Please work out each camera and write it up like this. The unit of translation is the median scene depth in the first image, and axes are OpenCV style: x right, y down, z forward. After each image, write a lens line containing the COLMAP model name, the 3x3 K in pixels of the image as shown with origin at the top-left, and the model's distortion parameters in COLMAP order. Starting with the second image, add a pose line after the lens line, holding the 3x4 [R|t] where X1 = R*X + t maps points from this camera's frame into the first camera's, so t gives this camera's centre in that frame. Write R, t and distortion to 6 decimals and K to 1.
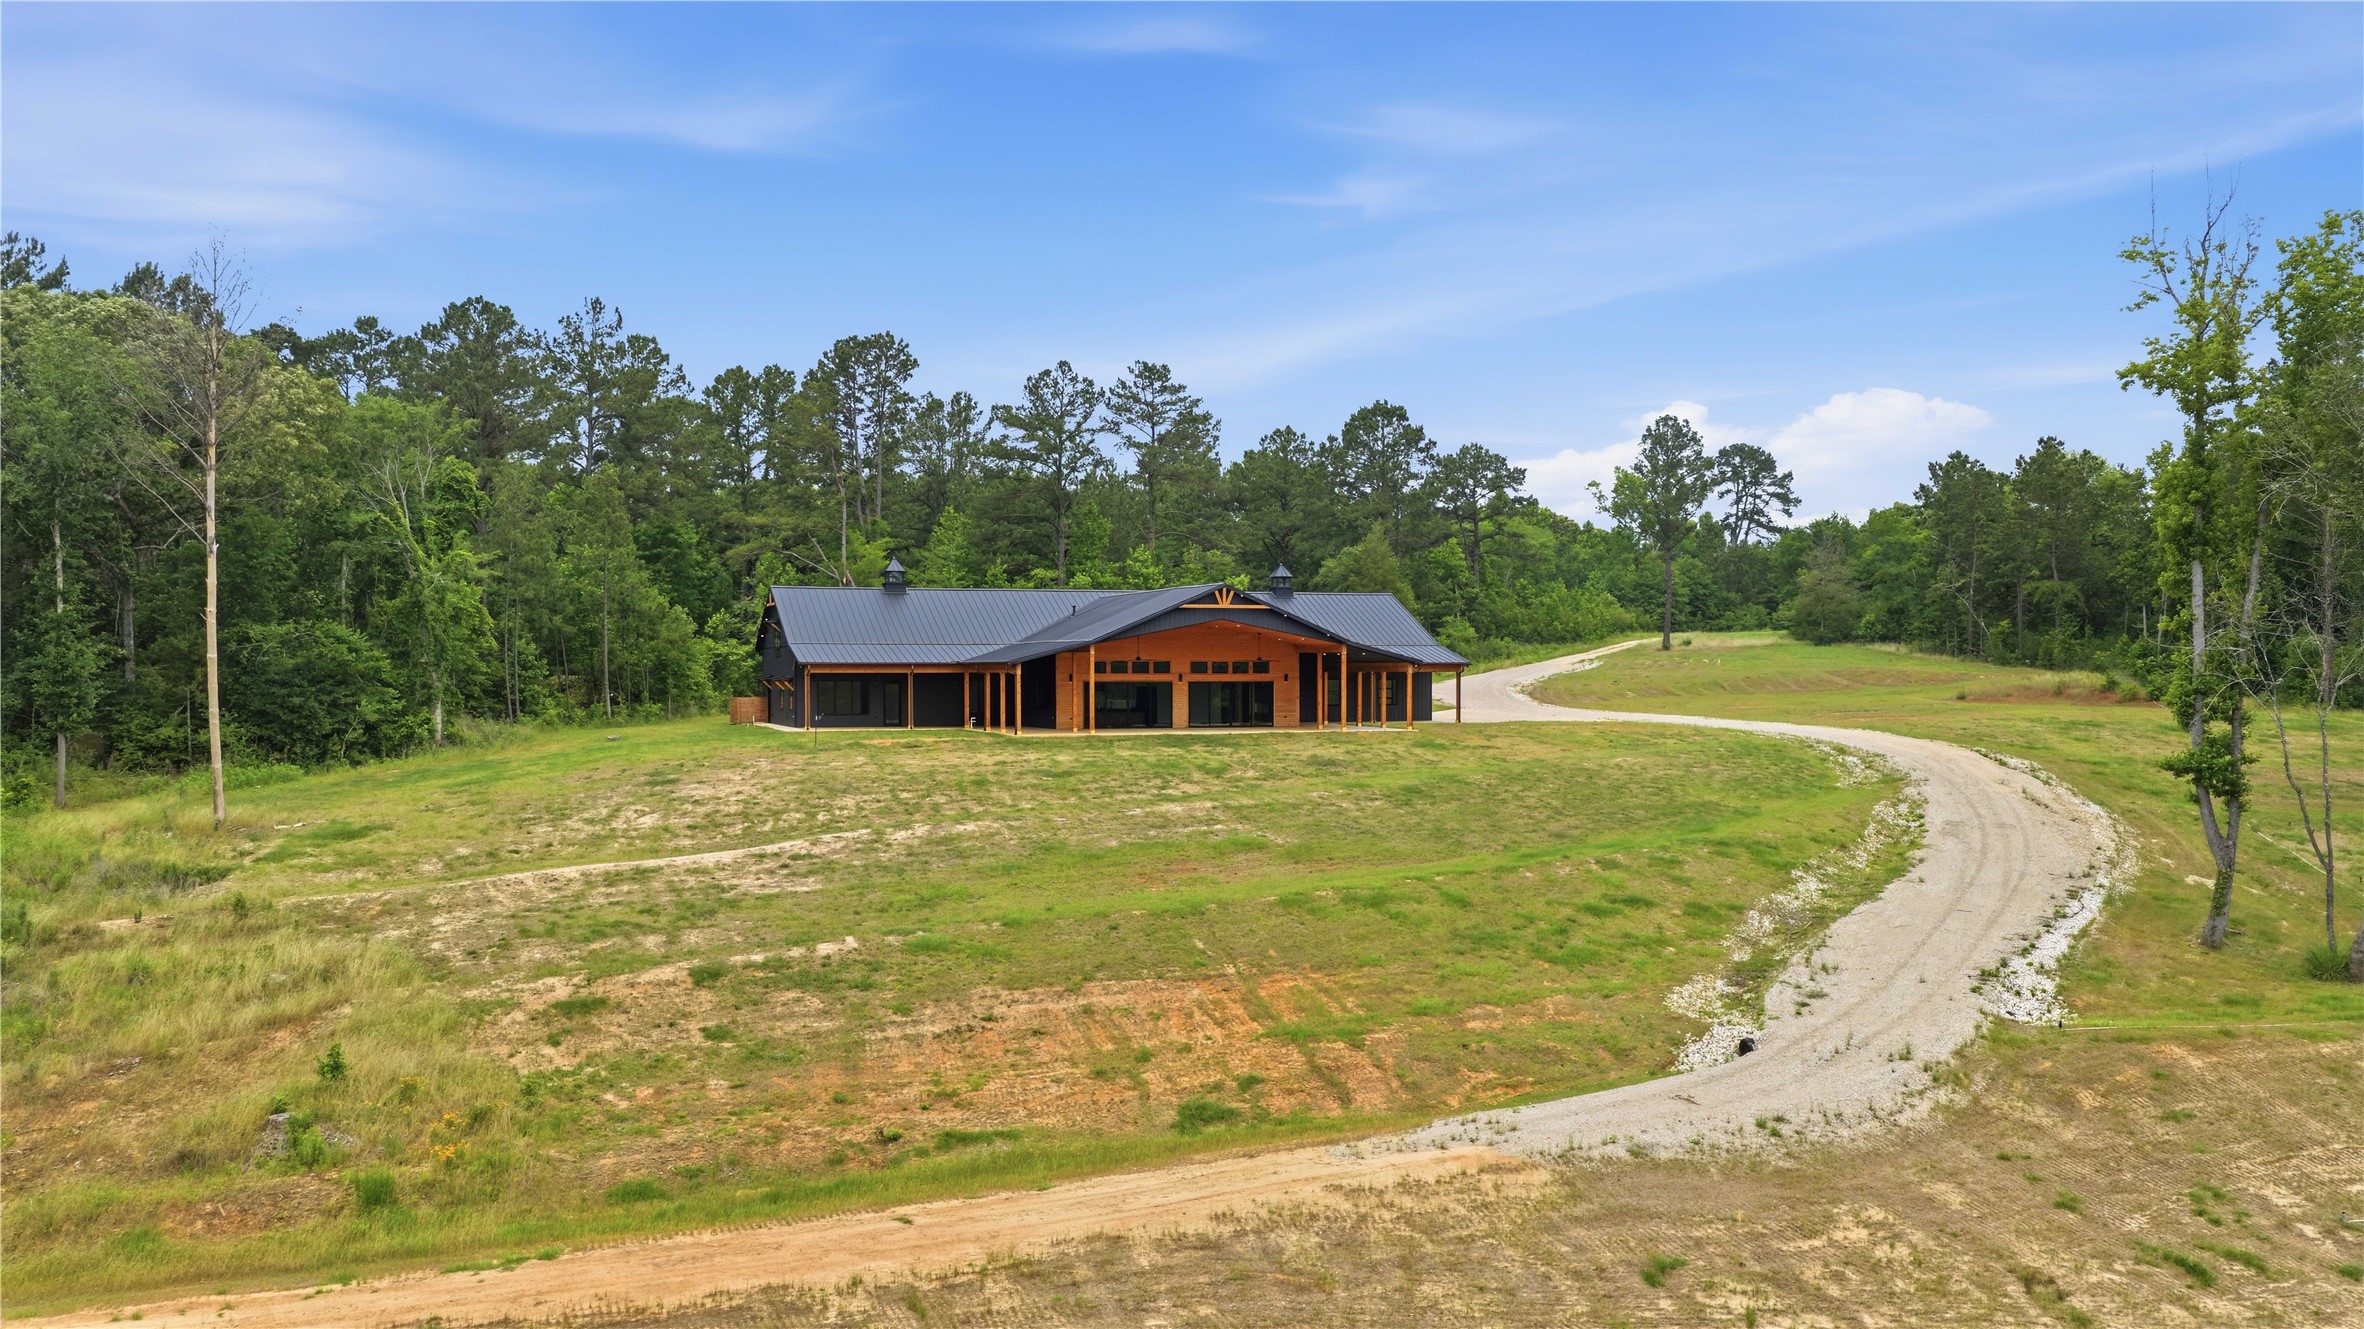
lens RADIAL K [[1991.0, 0, 1182.0], [0, 1991.0, 664.5], [0, 0, 1]] dist [-0.002429, 0.007688]
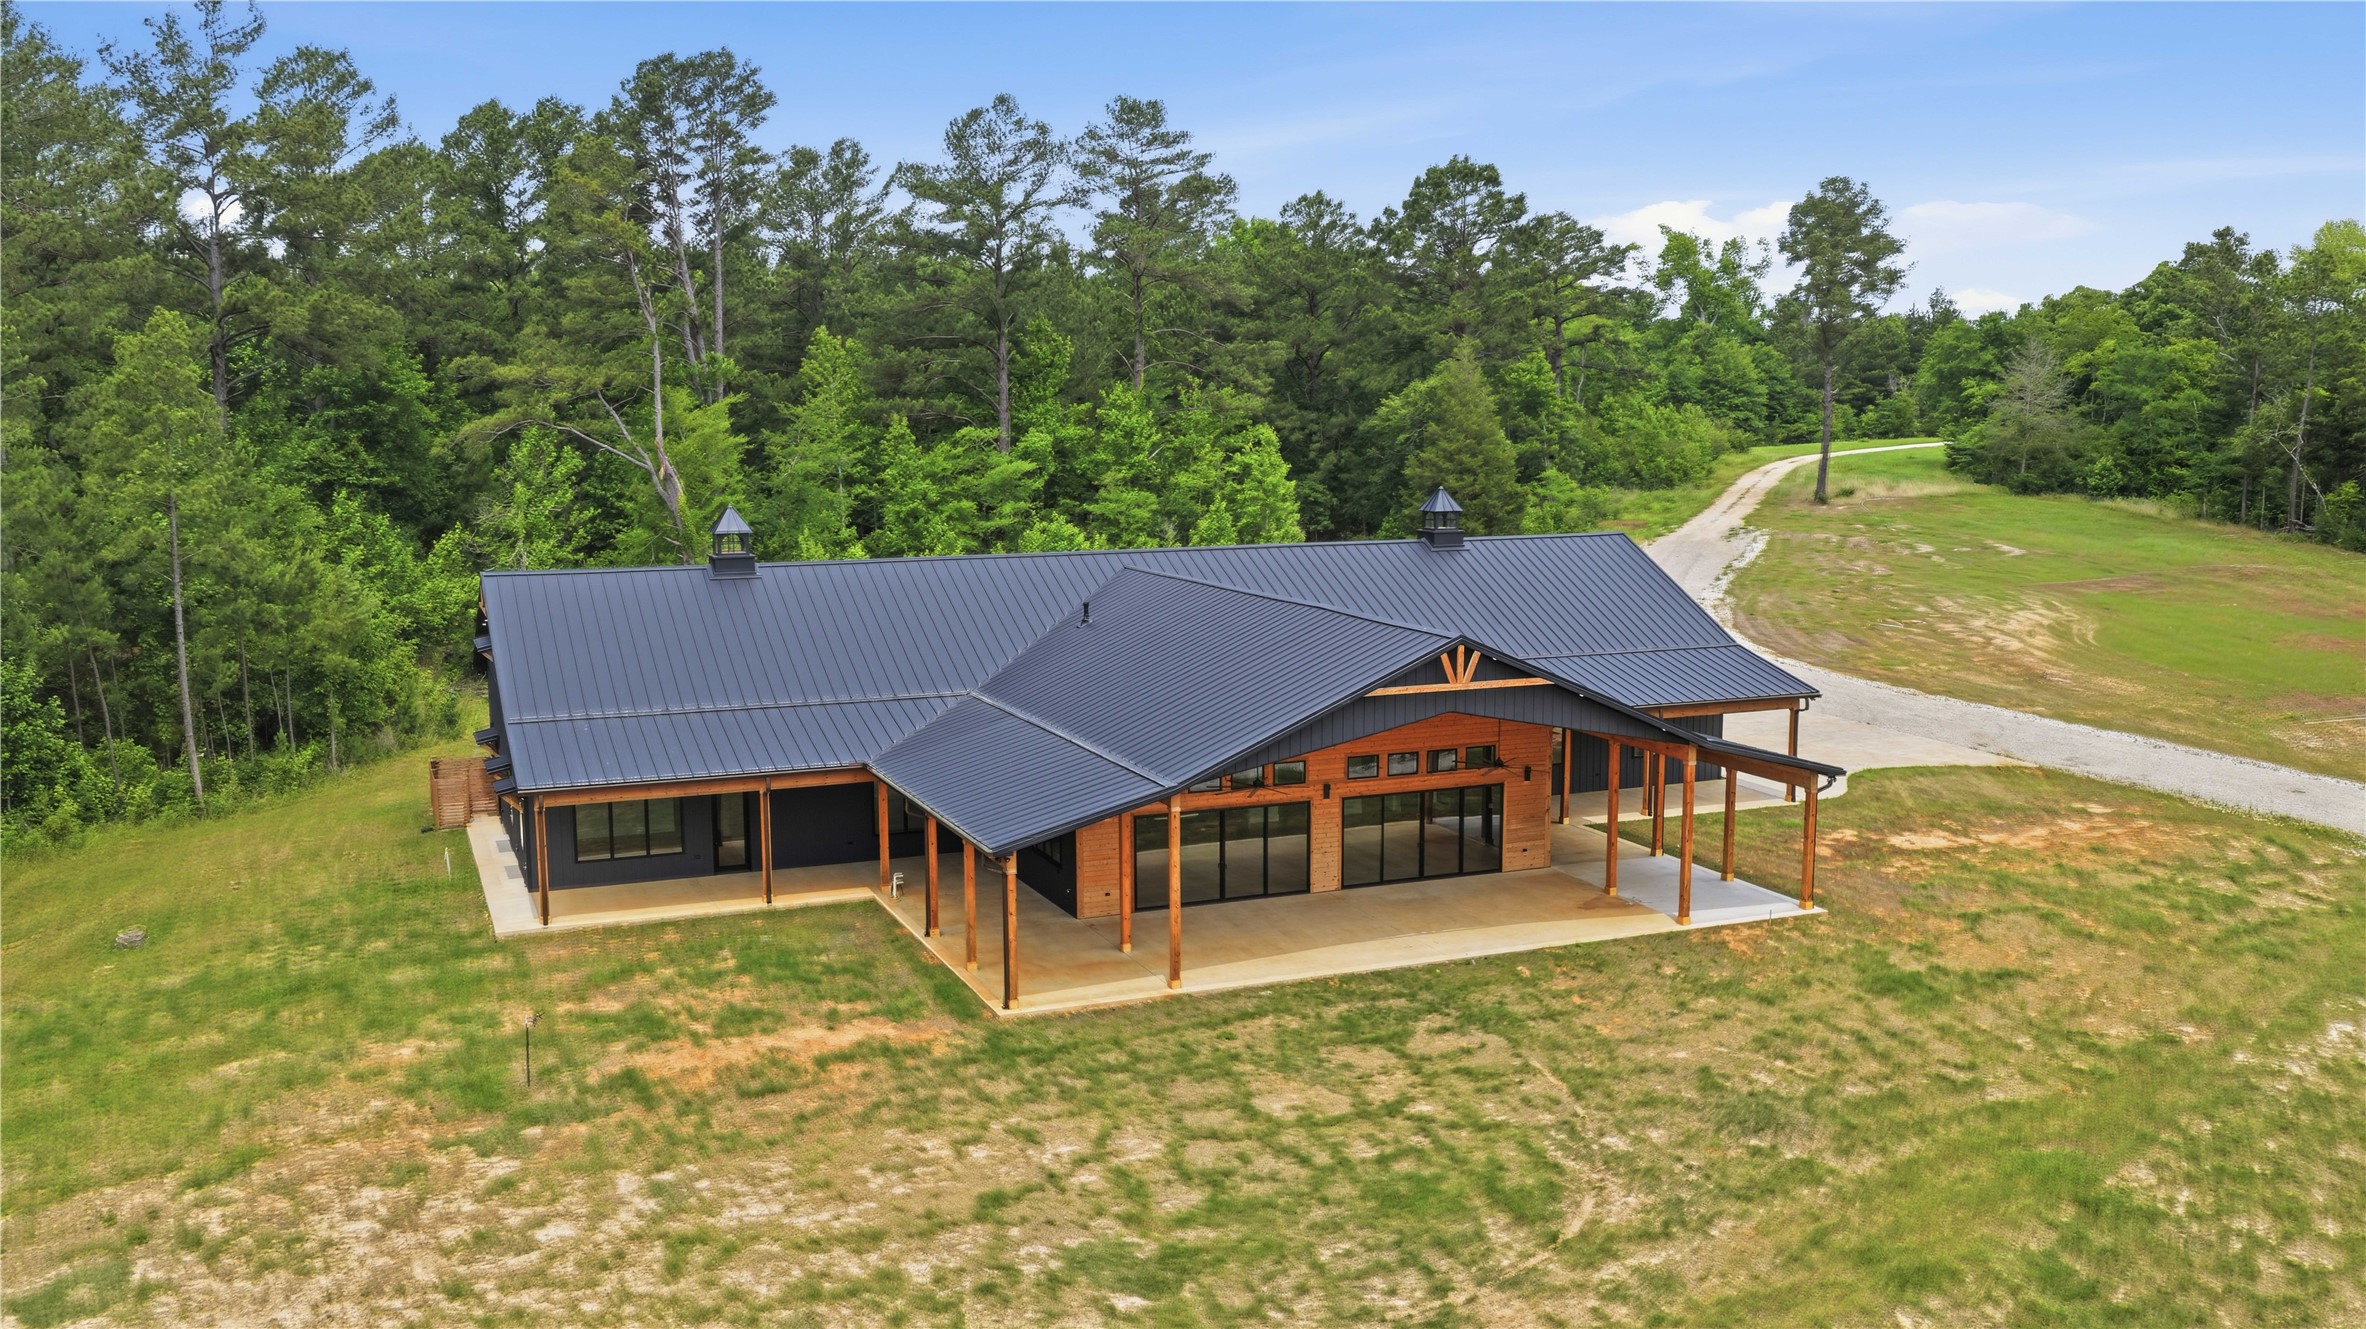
lens RADIAL K [[1992.7, 0, 1183.0], [0, 1992.7, 664.5], [0, 0, 1]] dist [-0.002429, 0.007688]
pose [[0.998354, -0.008957, 0.056645, -0.046798], [0.001214, 0.990808, 0.135273, -0.066554], [-0.057336, -0.134981, 0.989188, 0.388278]]
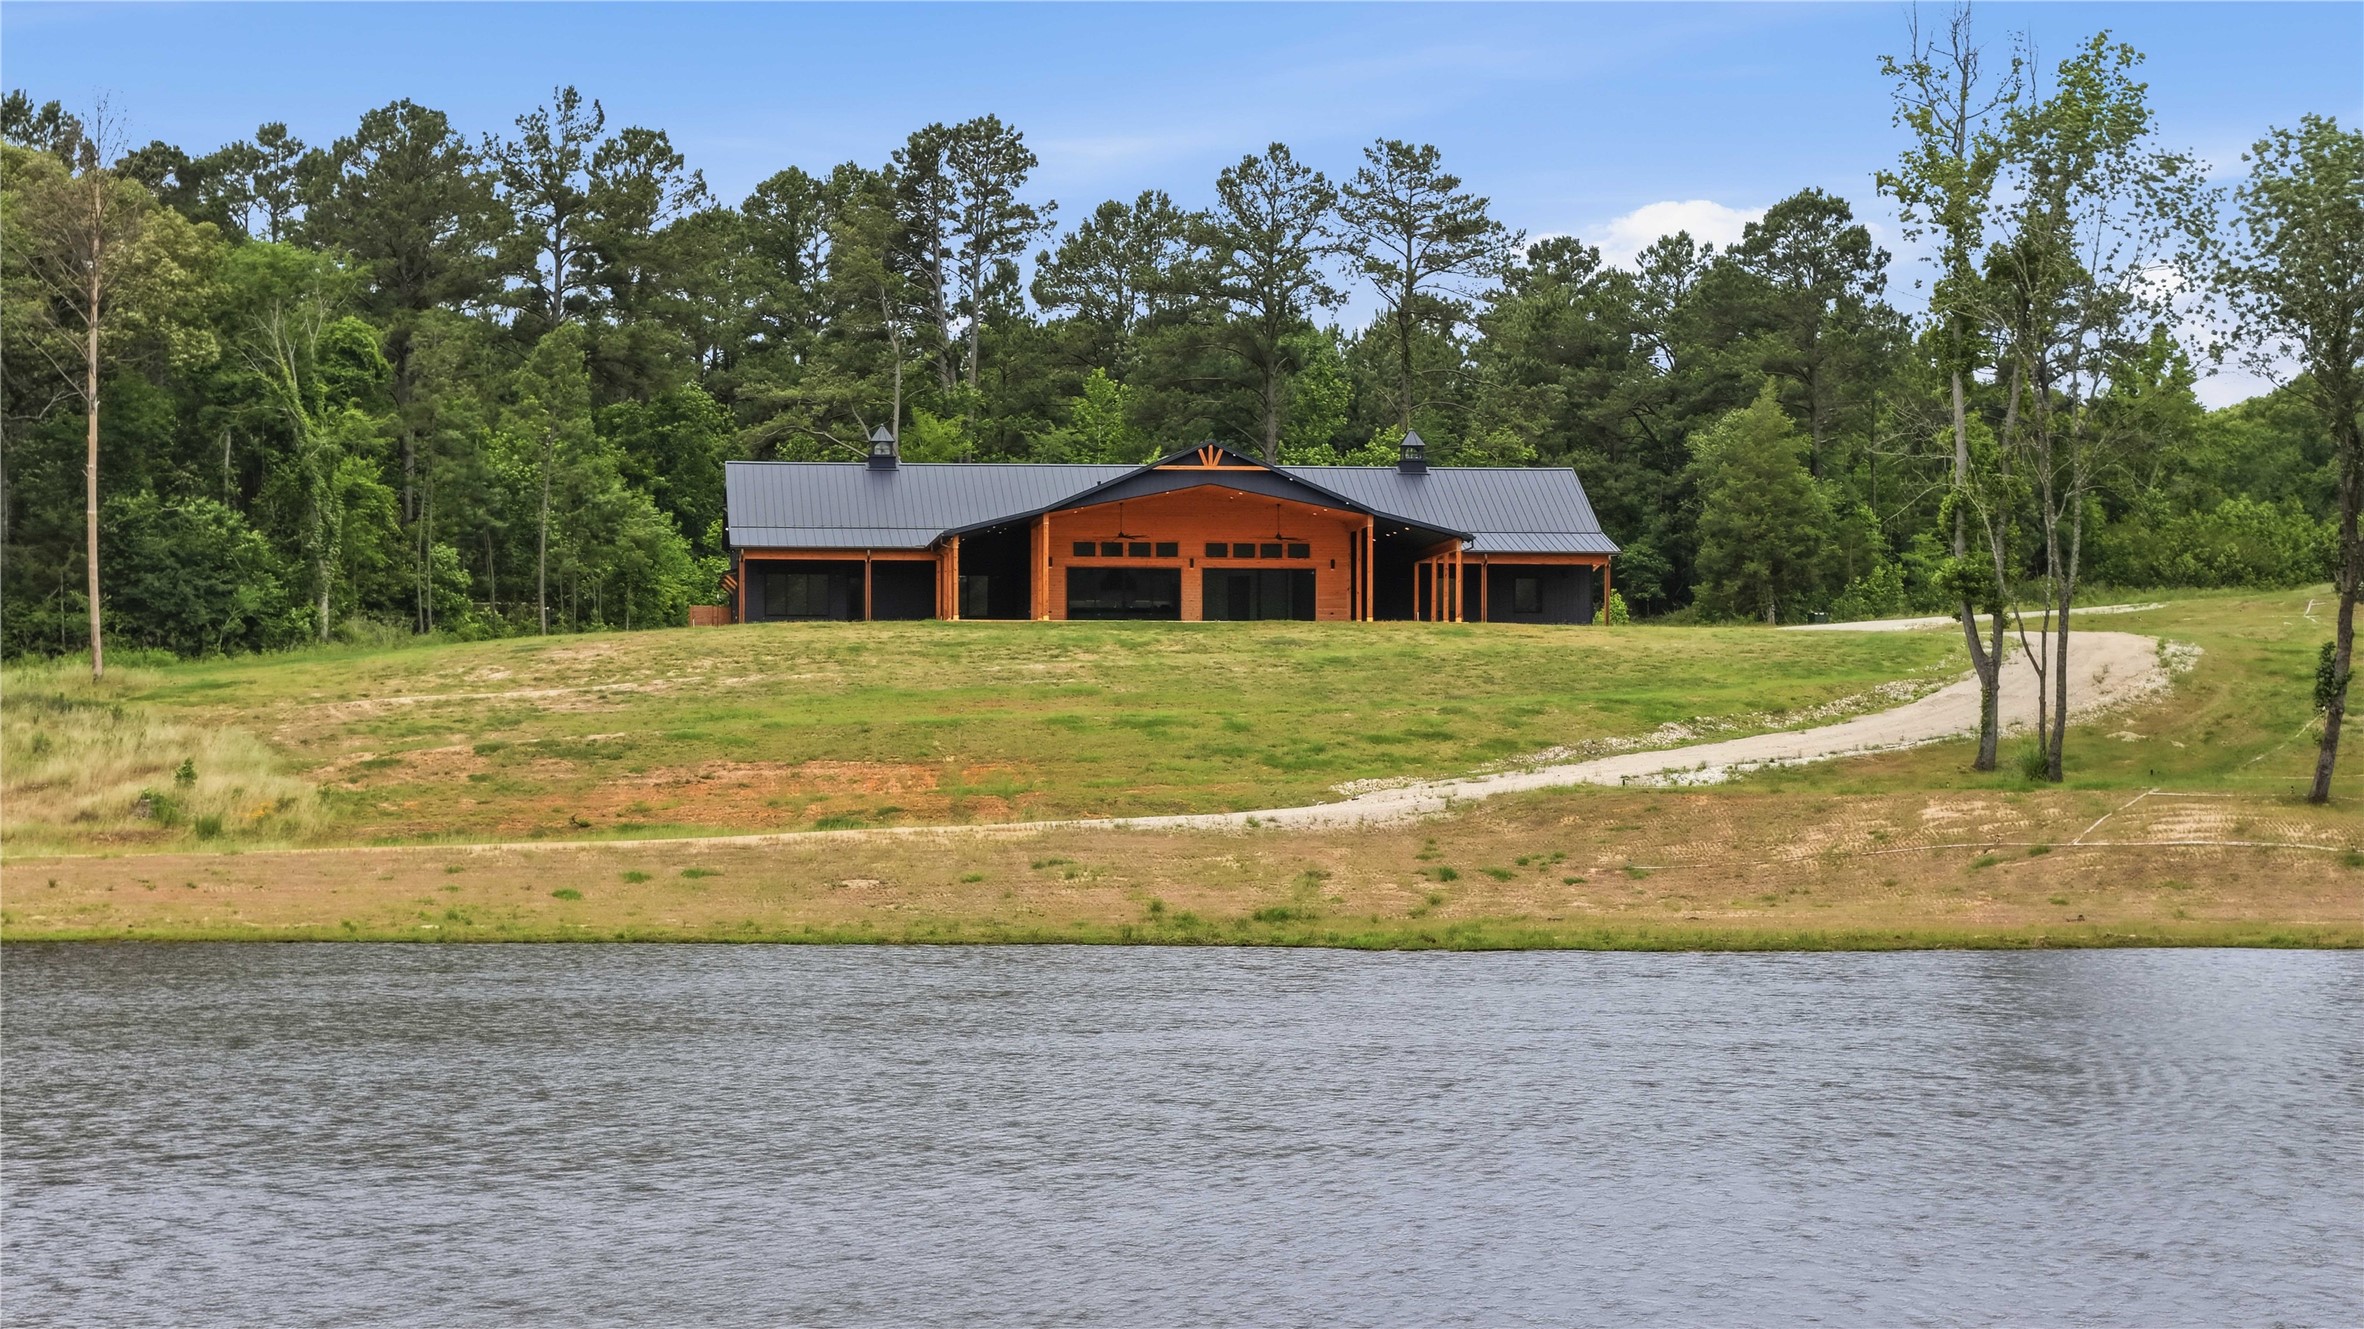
lens RADIAL K [[5046.0, 0, 1182.6], [0, 5046.0, 575.1], [0, 0, 1]] dist [-0.092275, -0.099381]
pose [[0.974244, -0.009254, -0.225306, 0.336459], [-0.001349, 0.998901, -0.046861, 0.079292], [0.225492, 0.045958, 0.973160, -0.727466]]
